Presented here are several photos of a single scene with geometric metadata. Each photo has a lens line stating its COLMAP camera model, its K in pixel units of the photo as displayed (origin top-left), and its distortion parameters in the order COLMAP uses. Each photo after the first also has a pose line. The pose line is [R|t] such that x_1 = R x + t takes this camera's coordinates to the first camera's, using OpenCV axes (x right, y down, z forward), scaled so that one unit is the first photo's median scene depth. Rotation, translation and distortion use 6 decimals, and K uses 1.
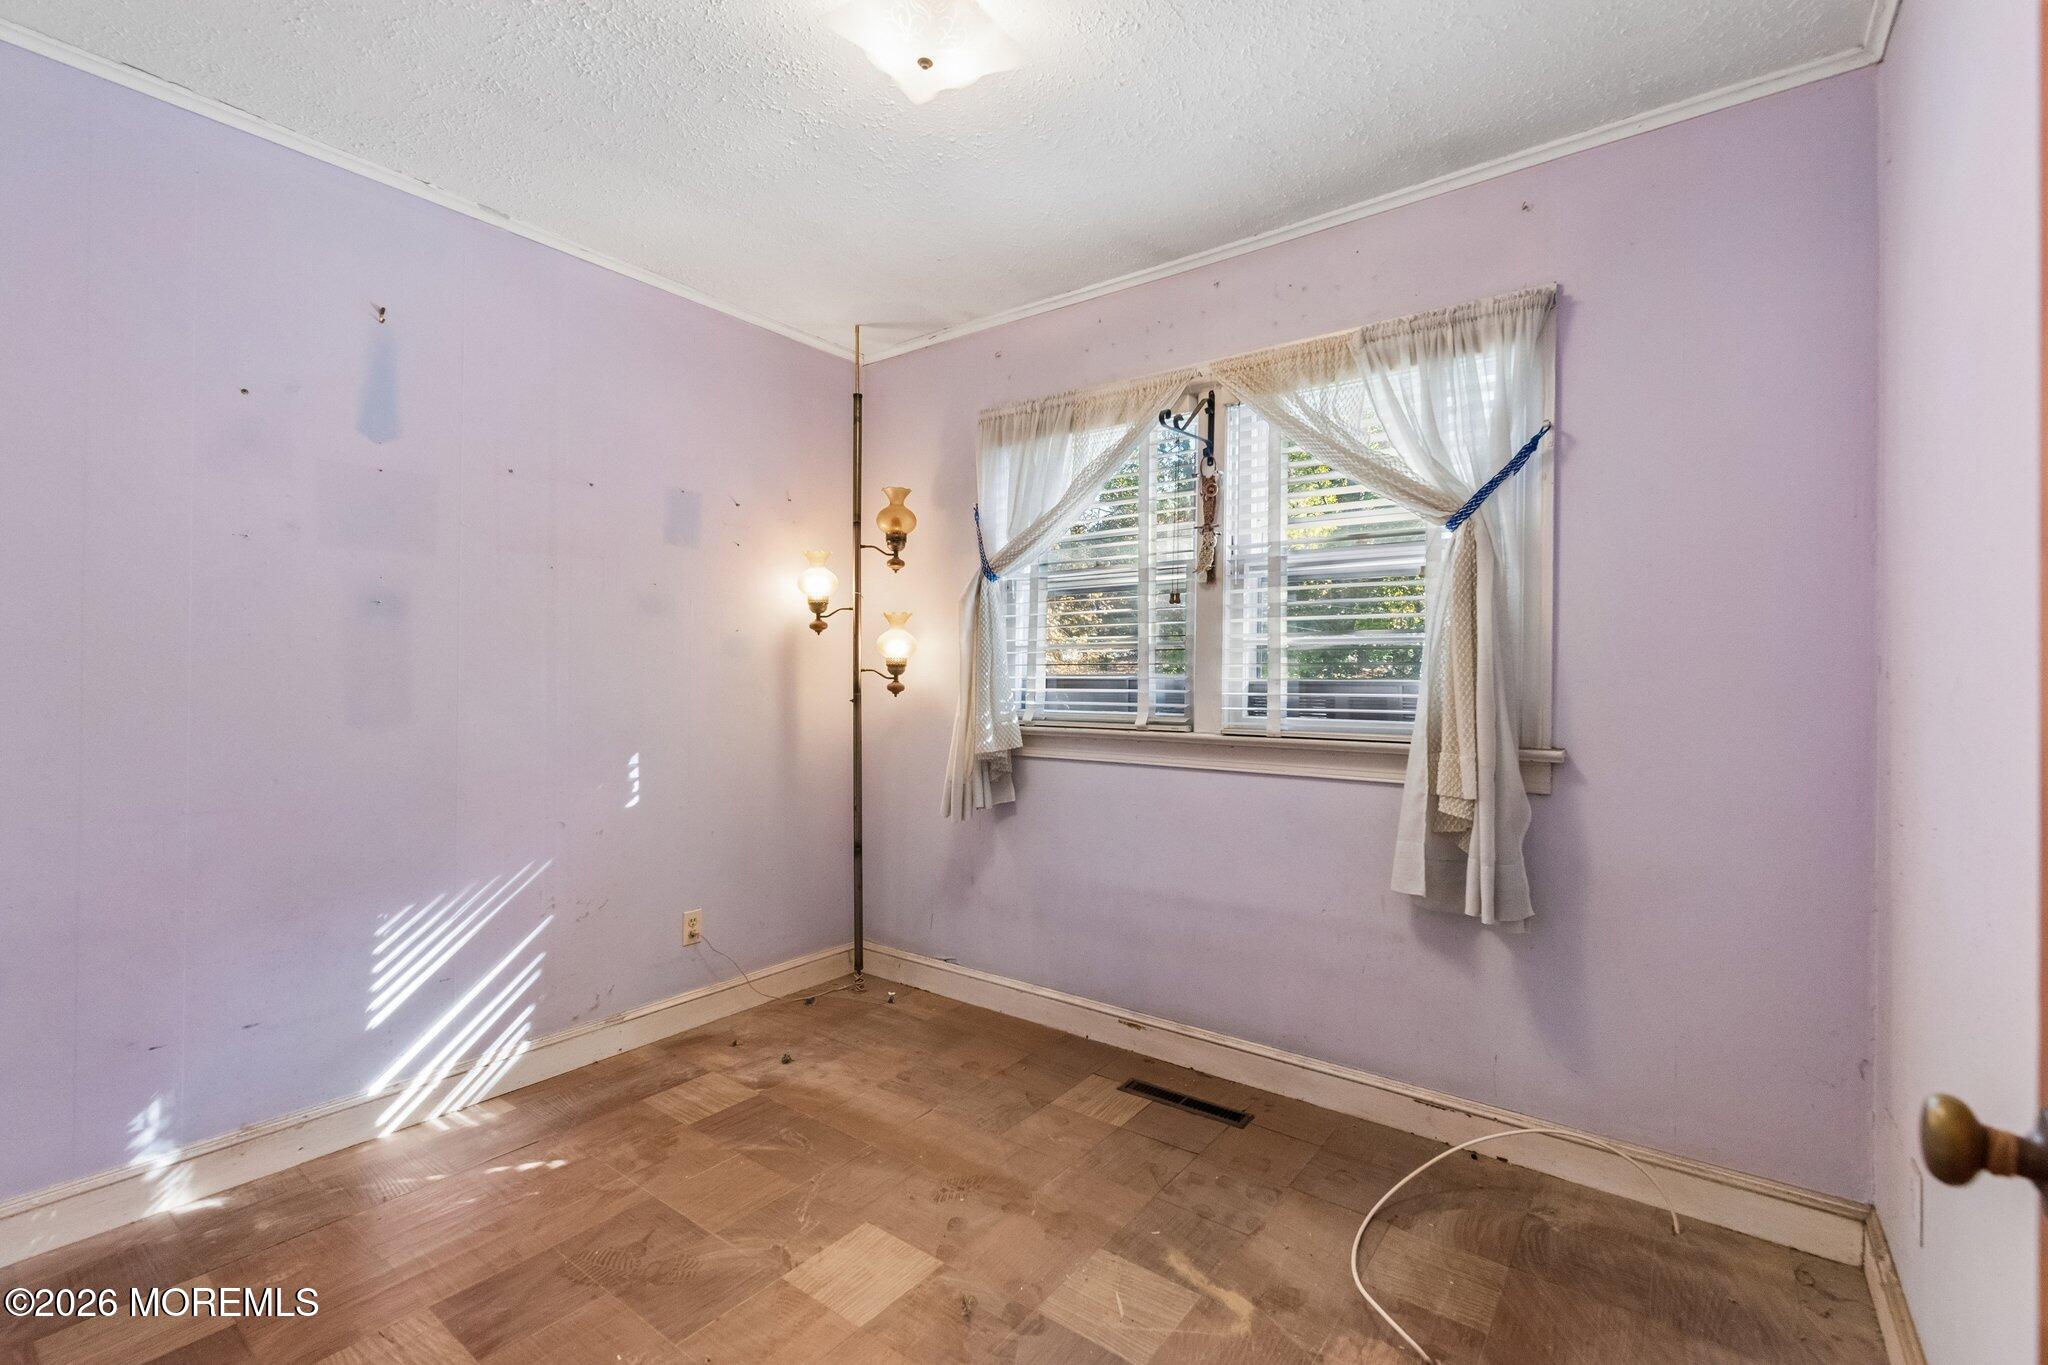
lens RADIAL K [[907.9, 0, 1008.1], [0, 907.9, 676.6], [0, 0, 1]] dist [0.002928, -0.000257]
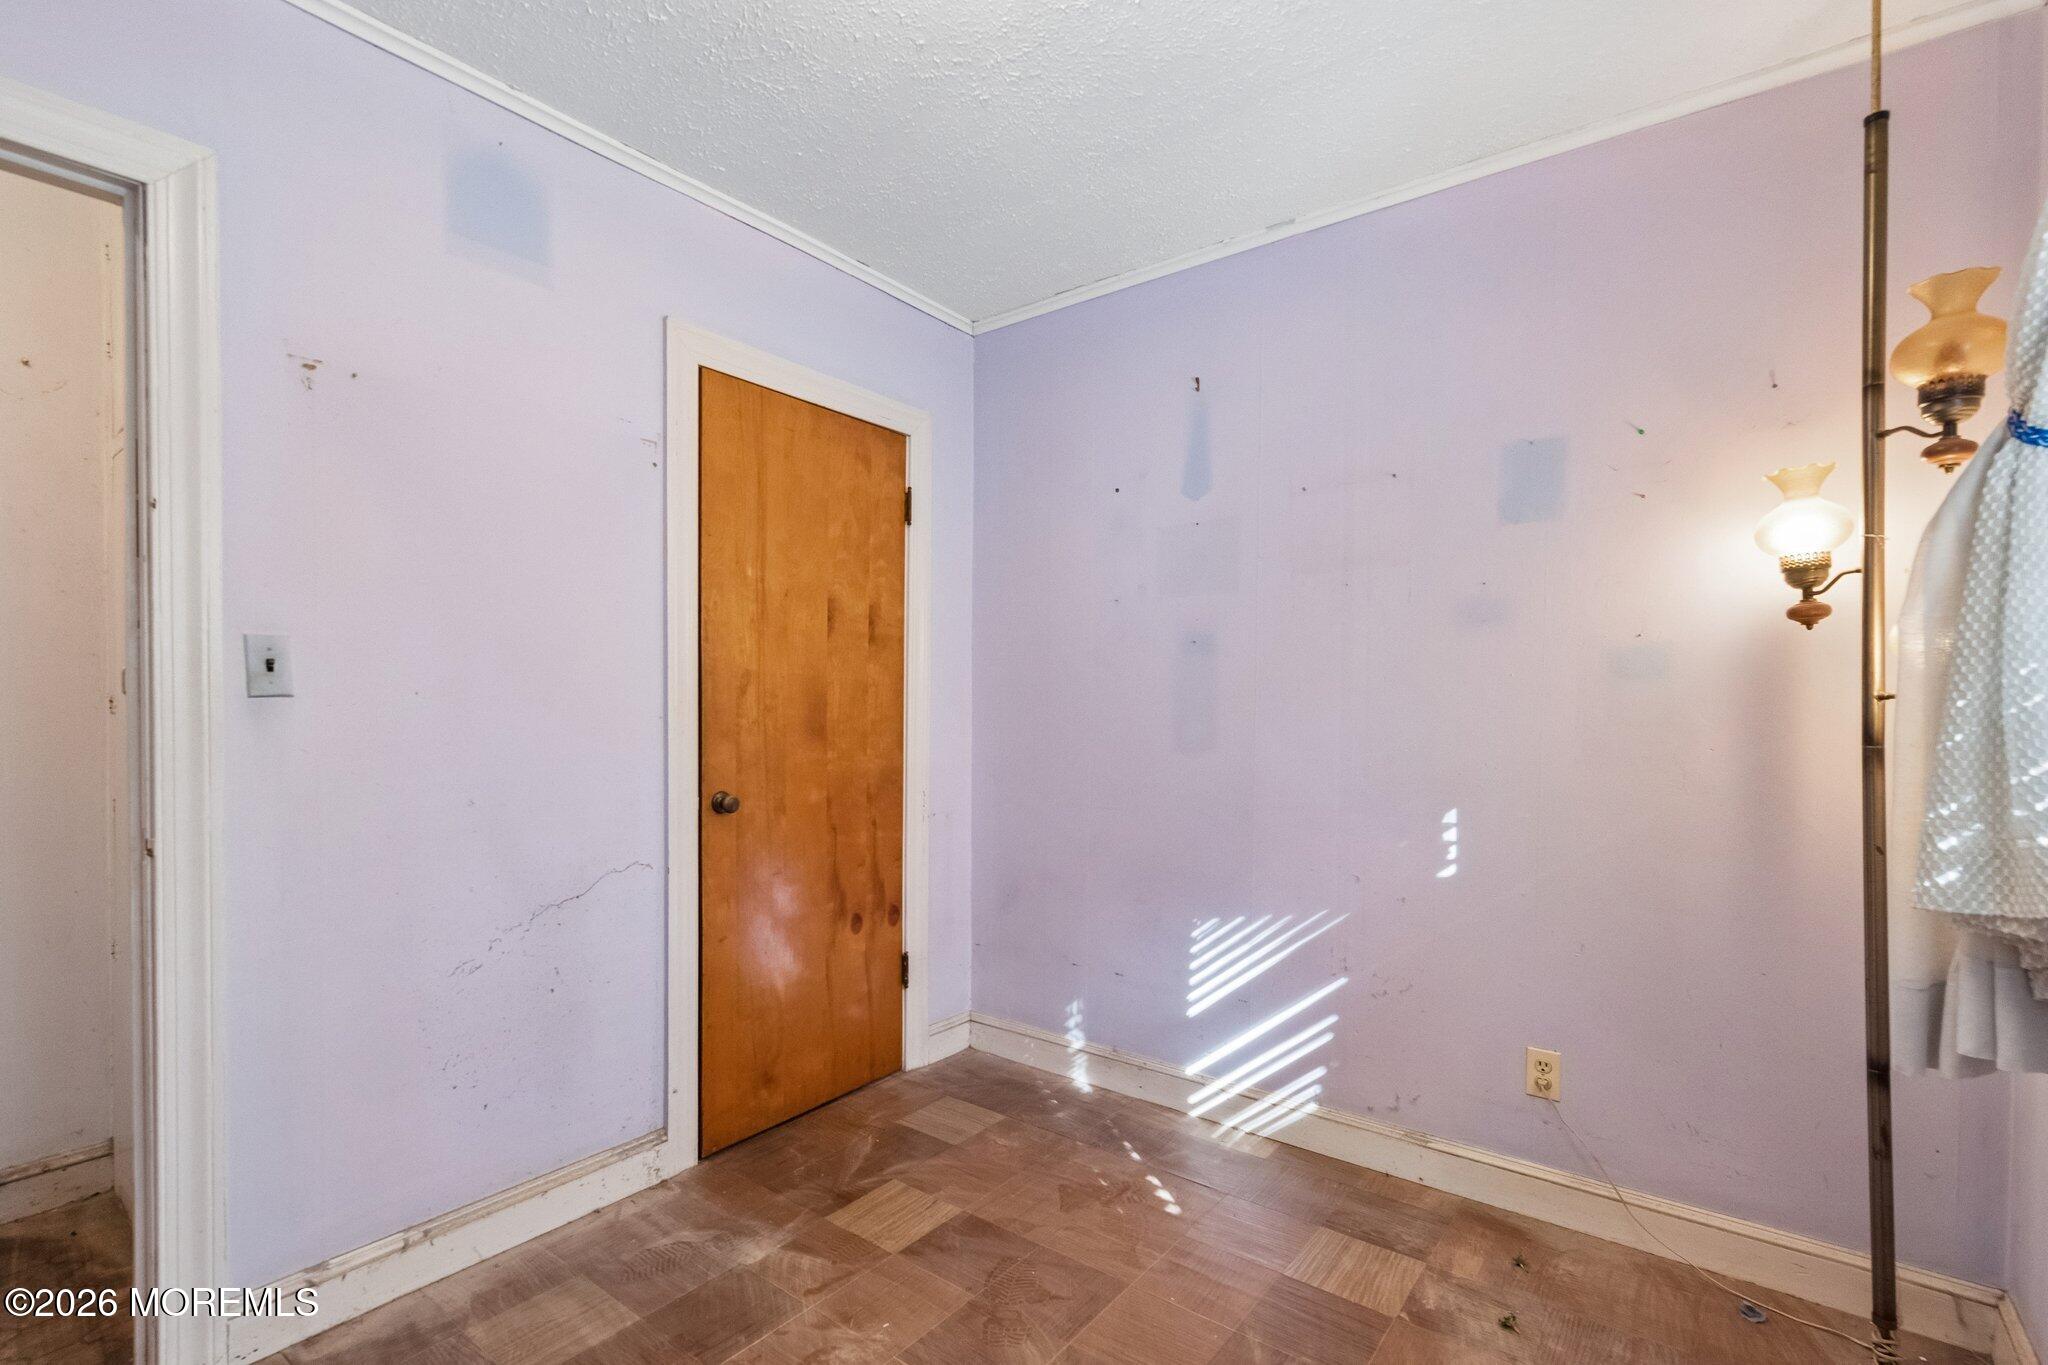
lens RADIAL K [[907.9, 0, 957.2], [0, 907.9, 716.3], [0, 0, 1]] dist [0.002928, -0.000257]
pose [[-0.011616, 0.011951, -0.999861, 0.390994], [-0.001021, 0.999928, 0.011964, -0.002494], [0.999932, 0.001160, -0.011602, 0.644204]]
